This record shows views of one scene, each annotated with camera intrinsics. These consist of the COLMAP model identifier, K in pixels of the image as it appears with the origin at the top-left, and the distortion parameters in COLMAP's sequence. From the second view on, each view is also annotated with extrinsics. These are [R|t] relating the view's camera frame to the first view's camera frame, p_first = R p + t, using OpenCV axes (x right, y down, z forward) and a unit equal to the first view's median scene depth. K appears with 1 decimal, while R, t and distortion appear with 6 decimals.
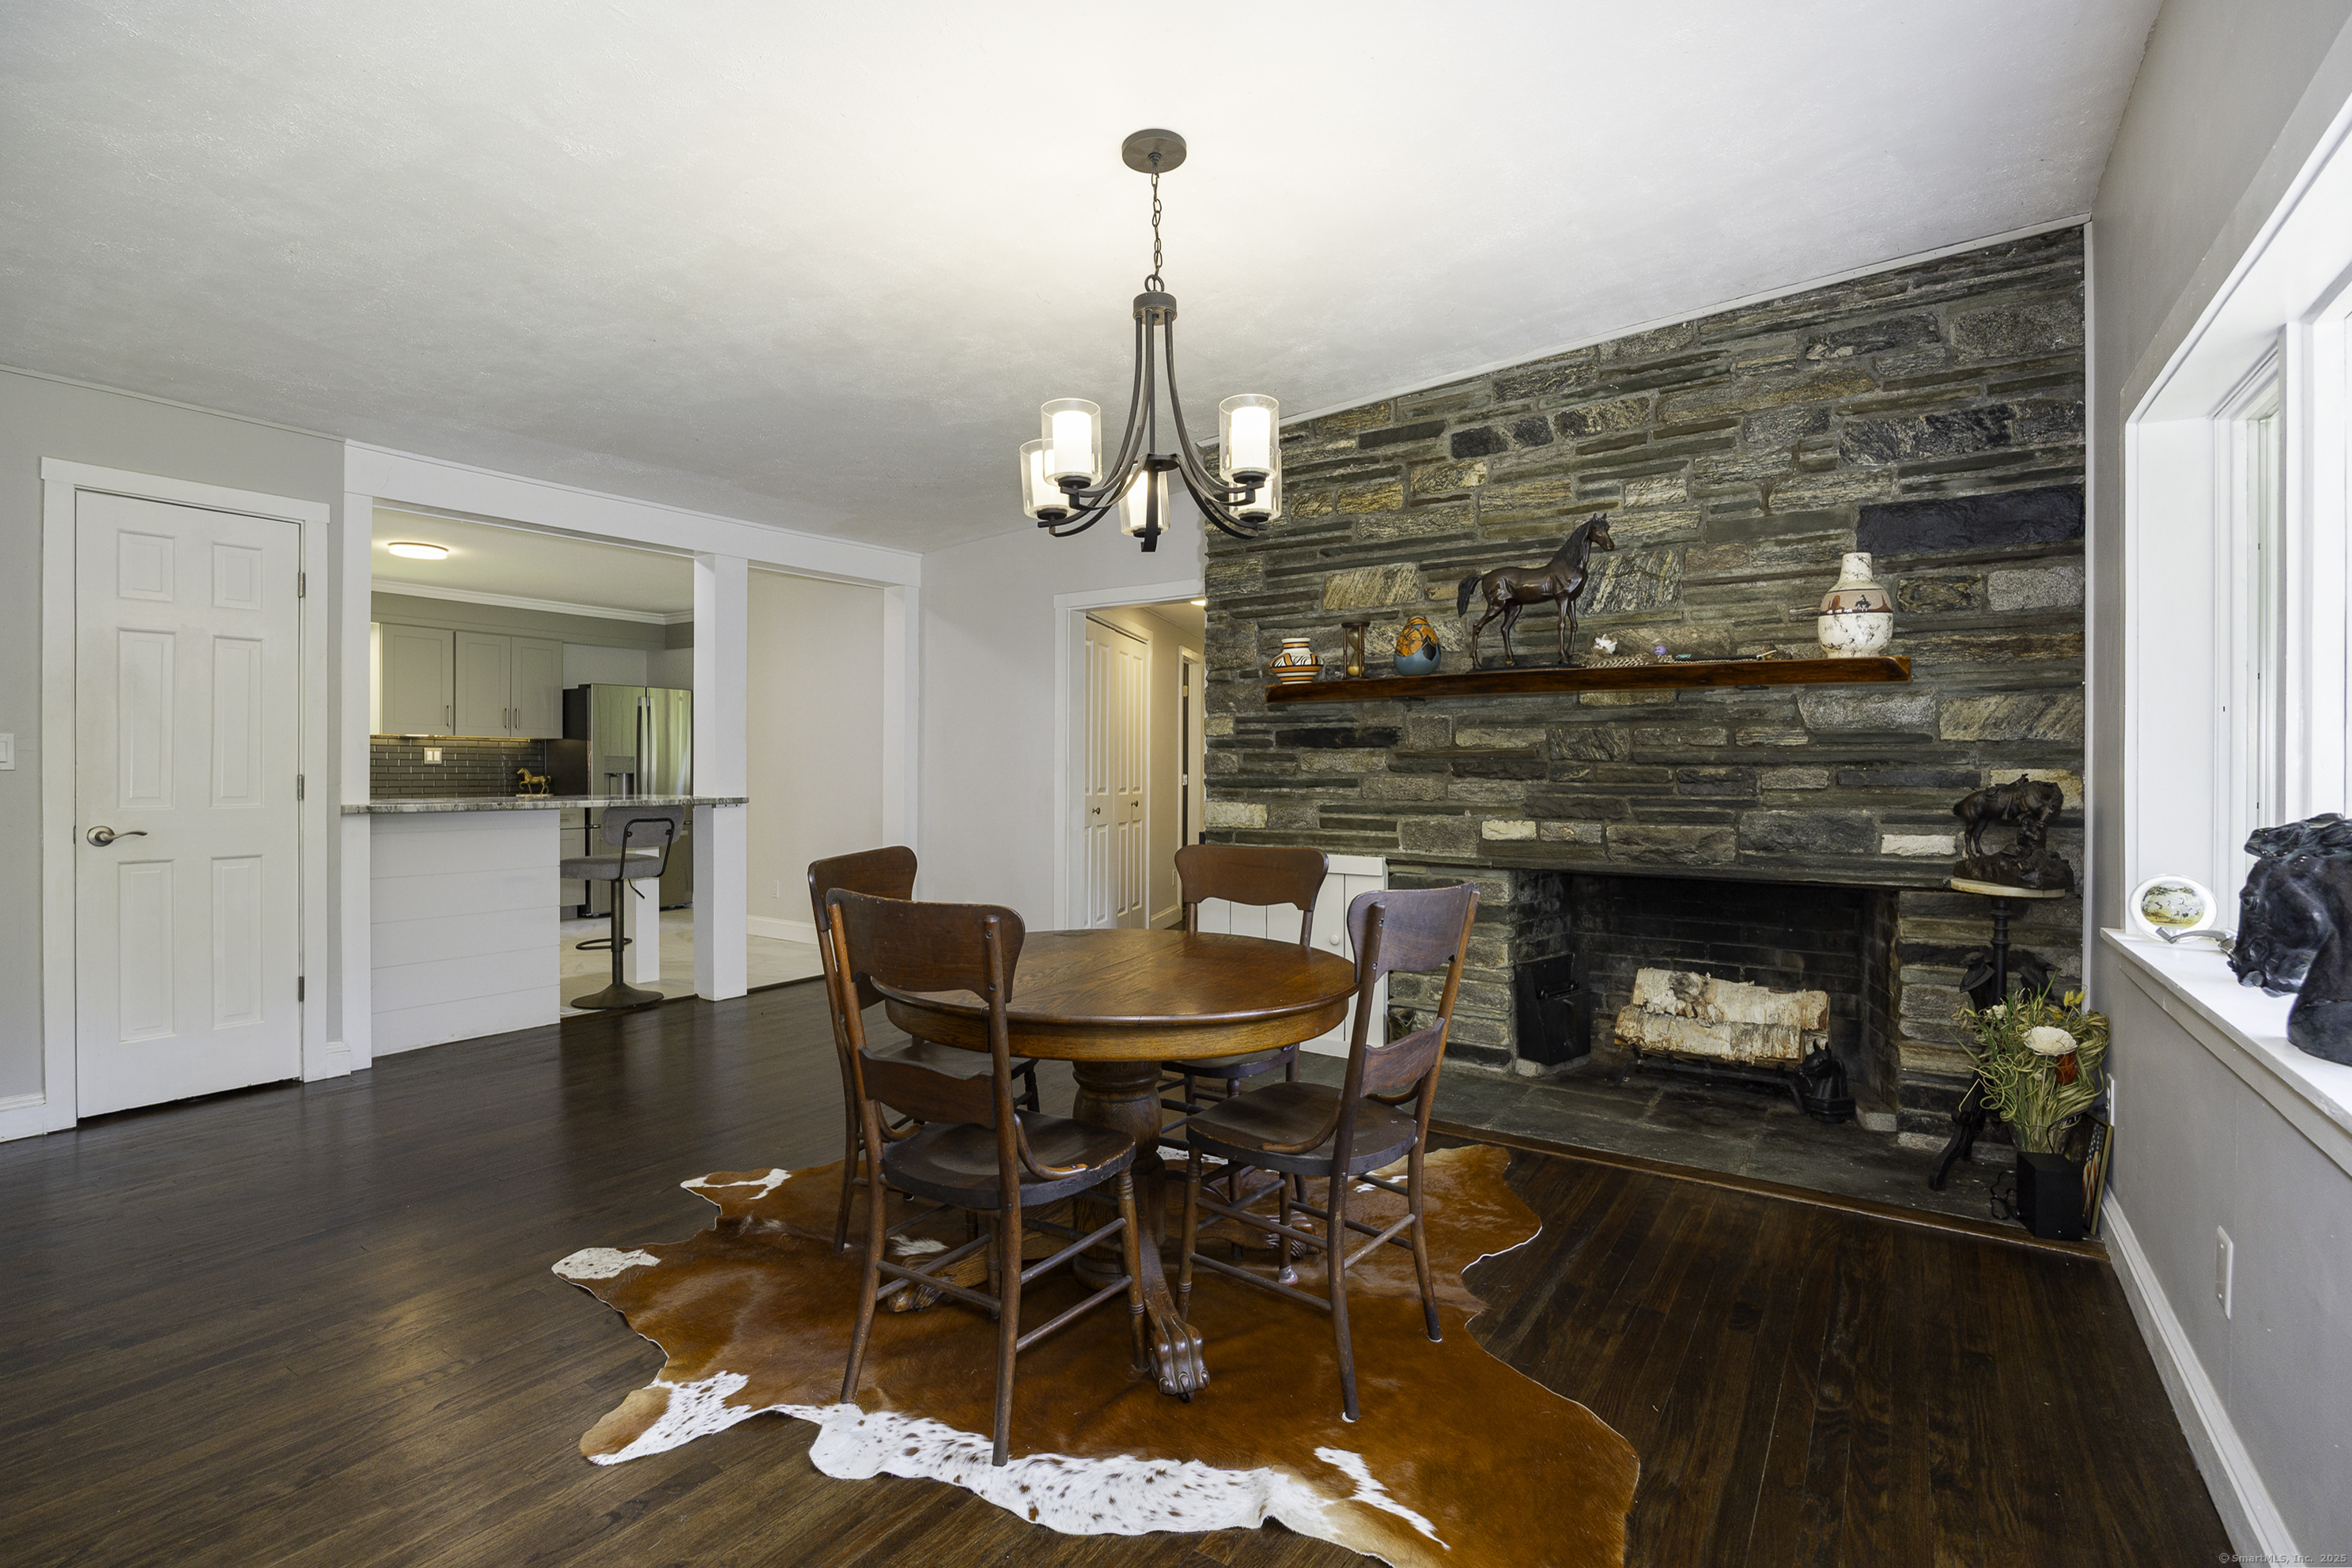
lens RADIAL K [[1112.6, 0, 1170.6], [0, 1112.6, 779.6], [0, 0, 1]] dist [-0.001322, -0.000269]
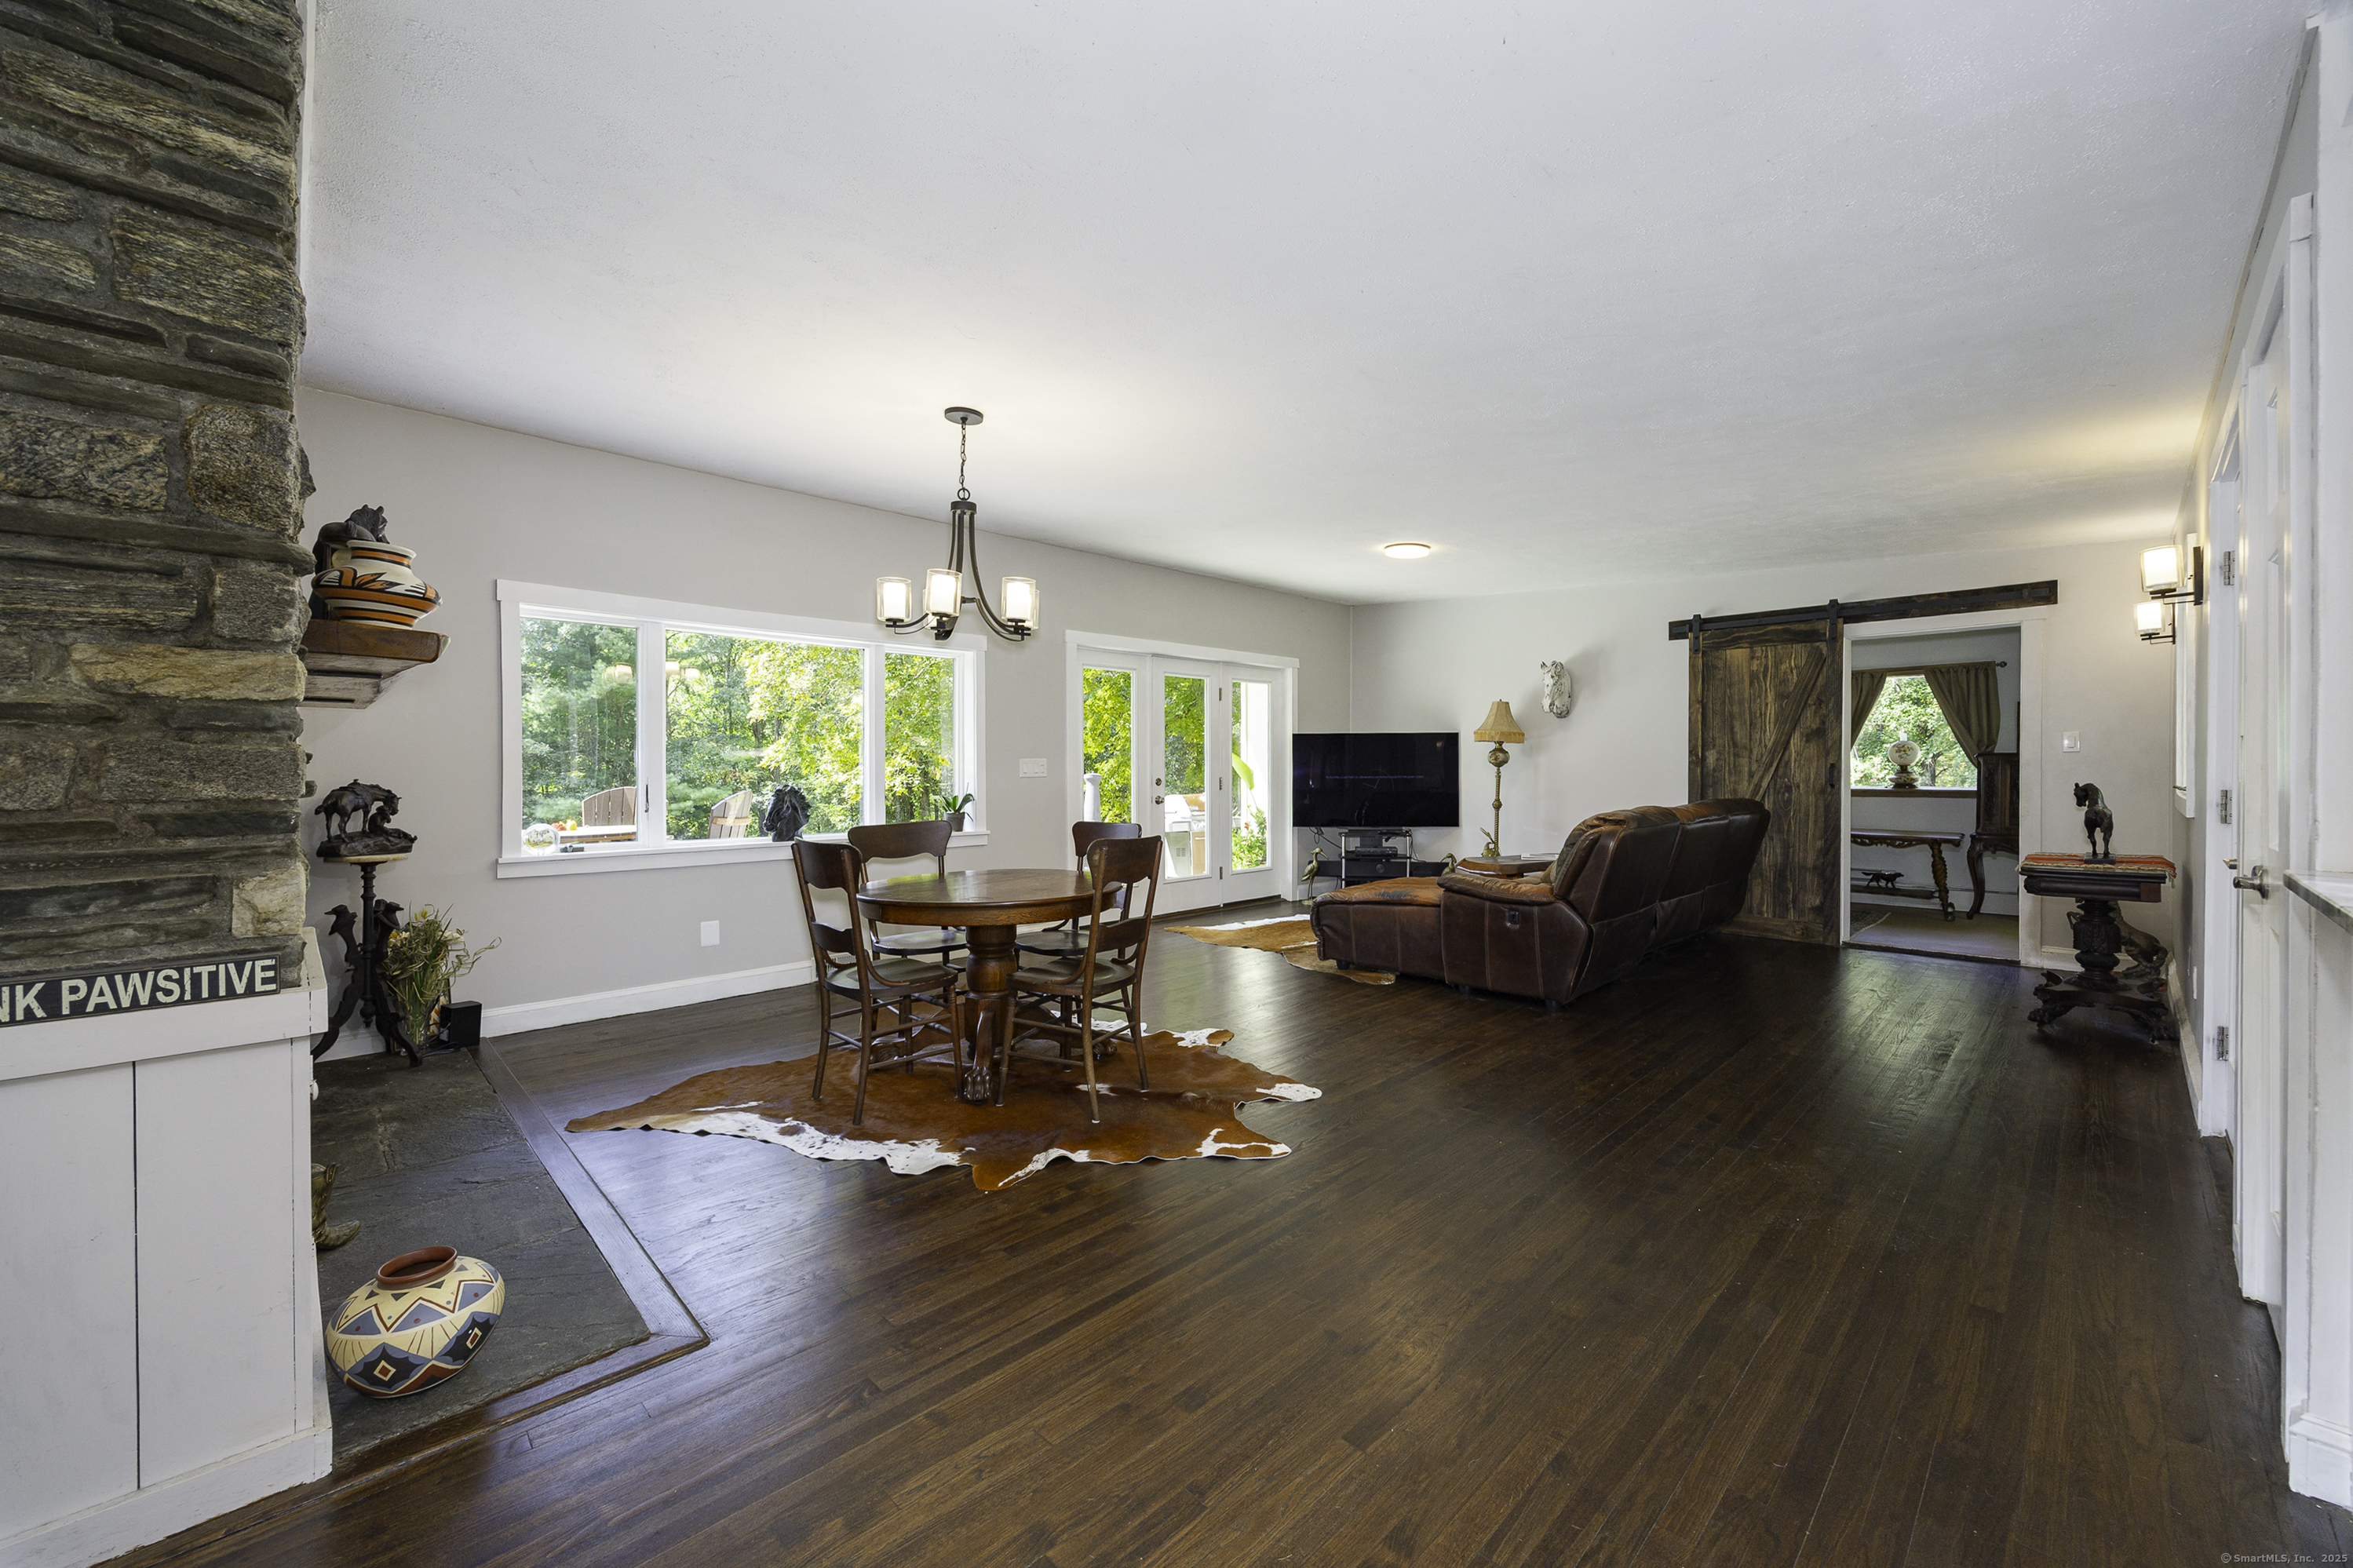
lens RADIAL K [[911.3, 0, 1166.7], [0, 911.3, 780.0], [0, 0, 1]] dist [0.000986, 0.000198]
pose [[-0.976163, 0.002310, 0.217027, -0.445832], [0.005679, 0.999873, 0.014900, -0.014893], [-0.216965, 0.015778, -0.976052, 1.641214]]
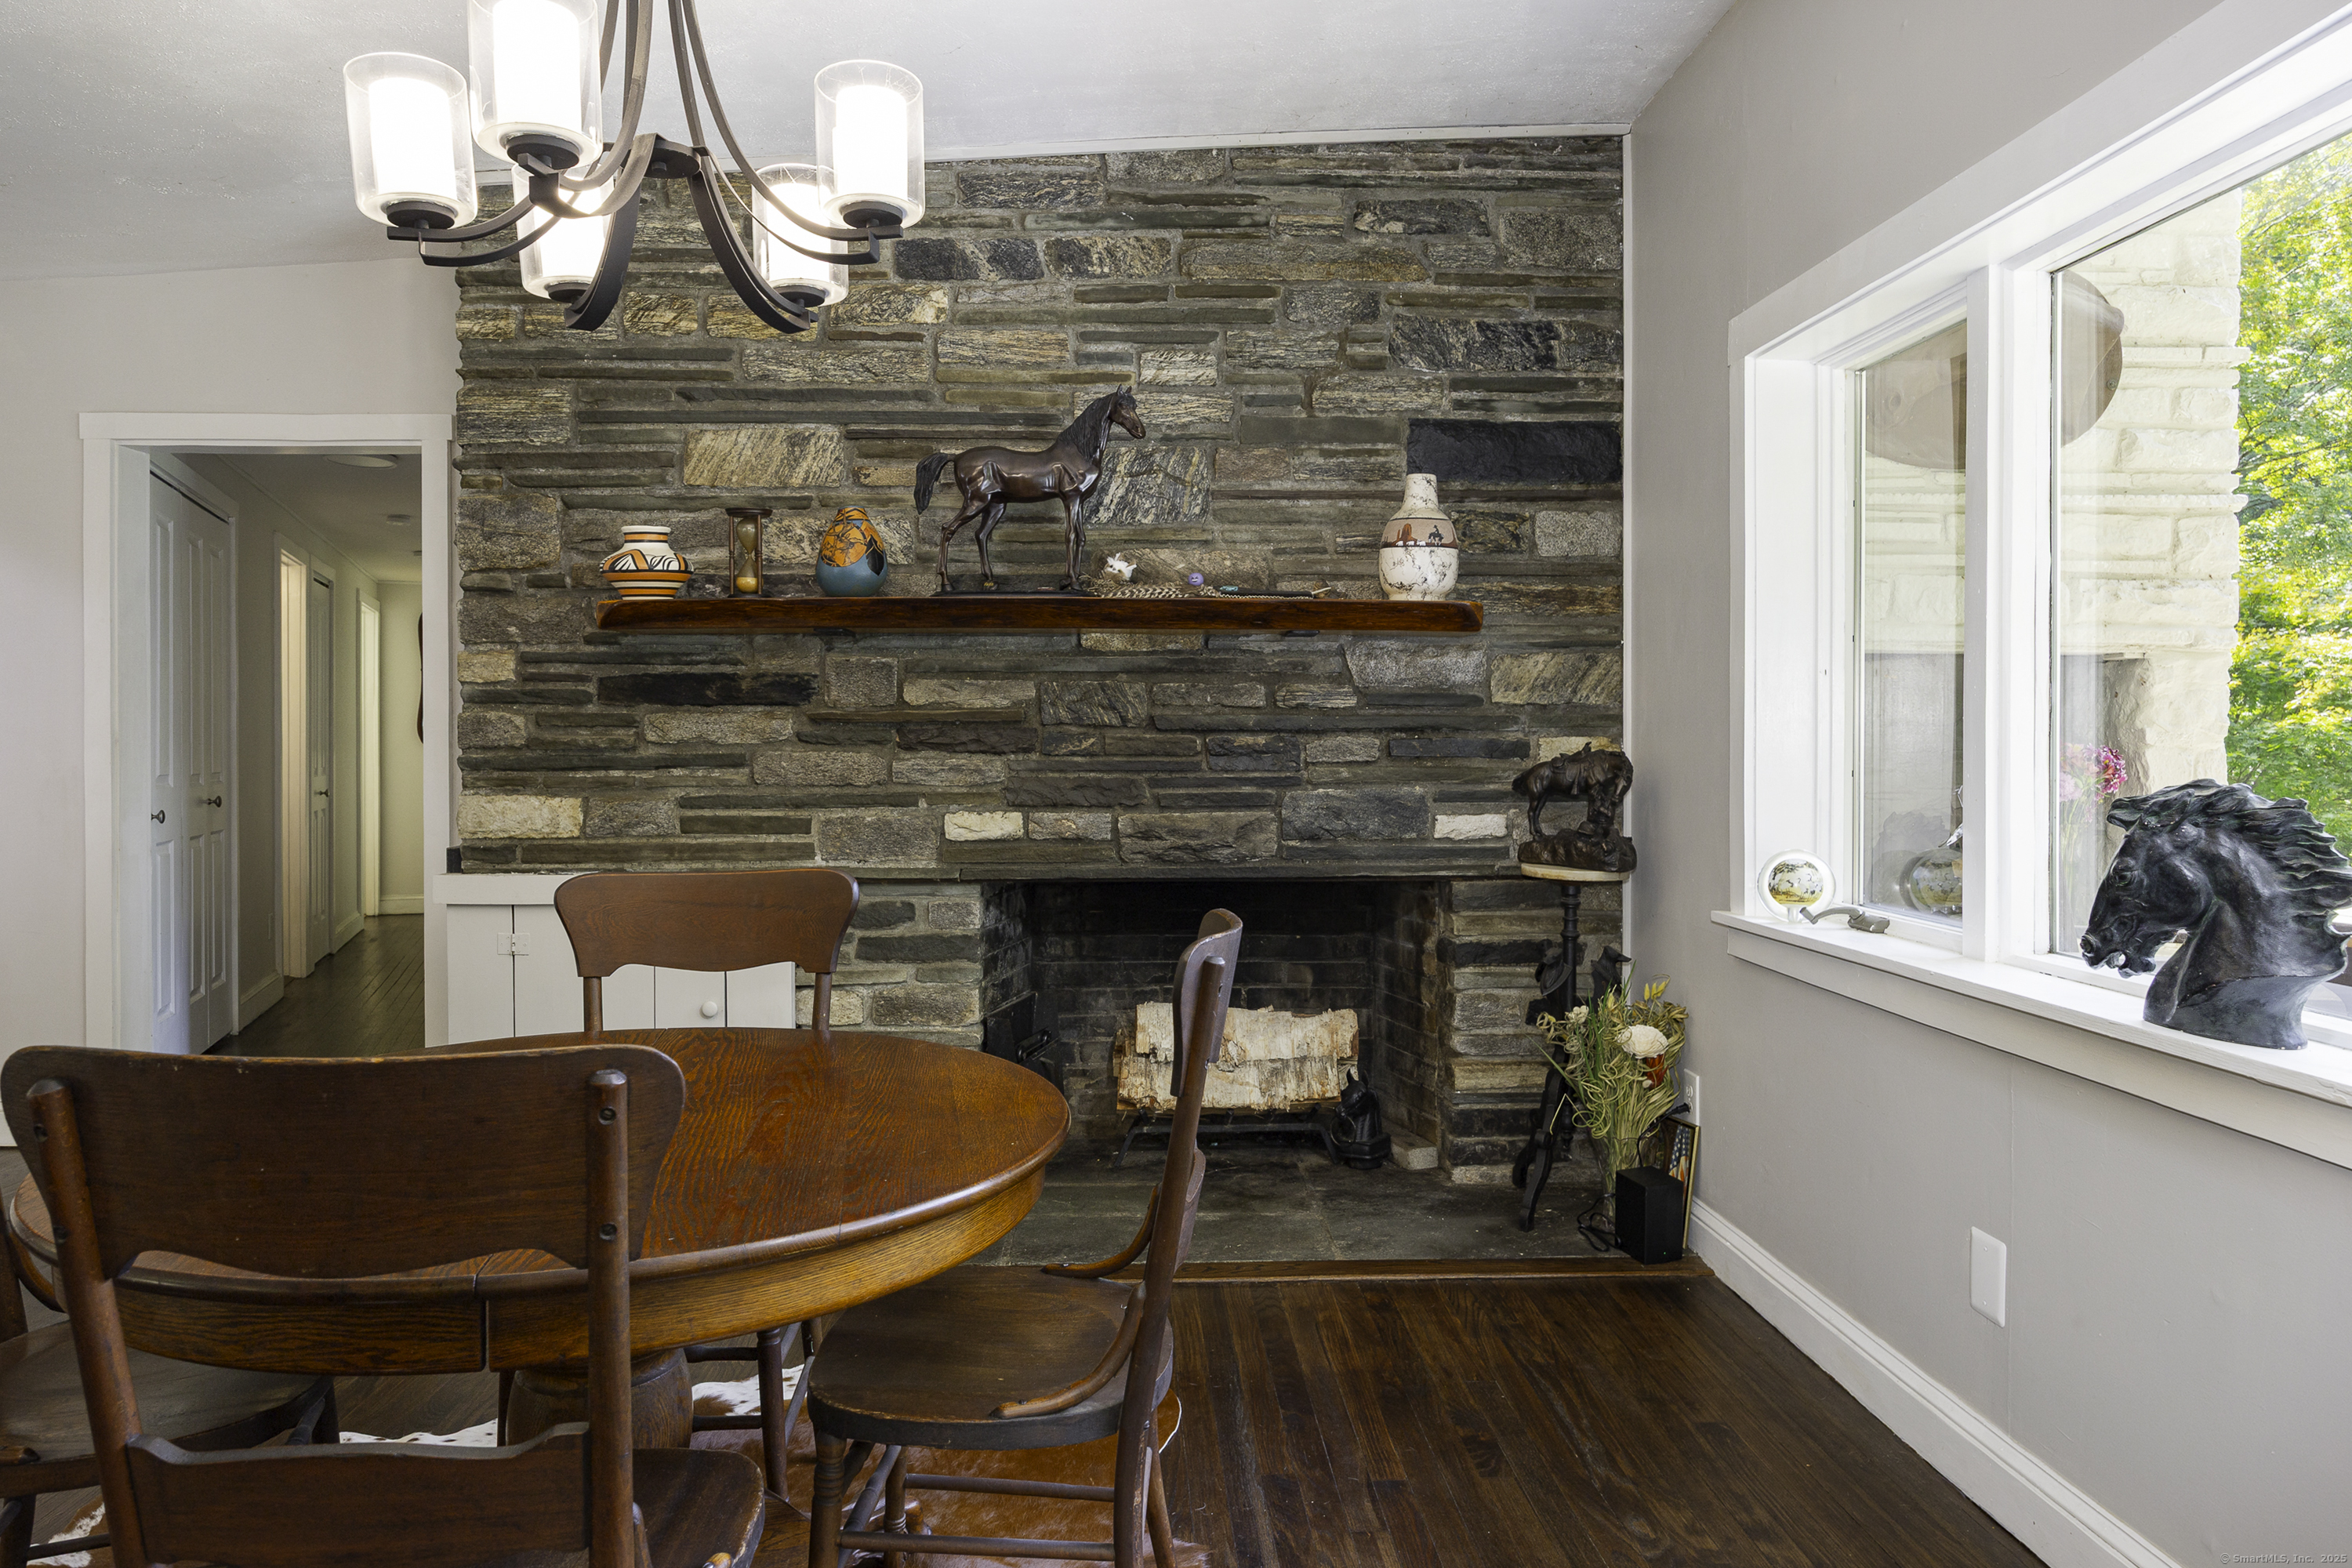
lens RADIAL K [[1480.2, 0, 1169.6], [0, 1480.2, 764.0], [0, 0, 1]] dist [-0.004701, 0.001635]
pose [[0.809158, -0.011954, 0.587469, -0.163930], [0.008454, 0.999926, 0.008702, -0.000547], [-0.587530, -0.002075, 0.809200, 0.204286]]
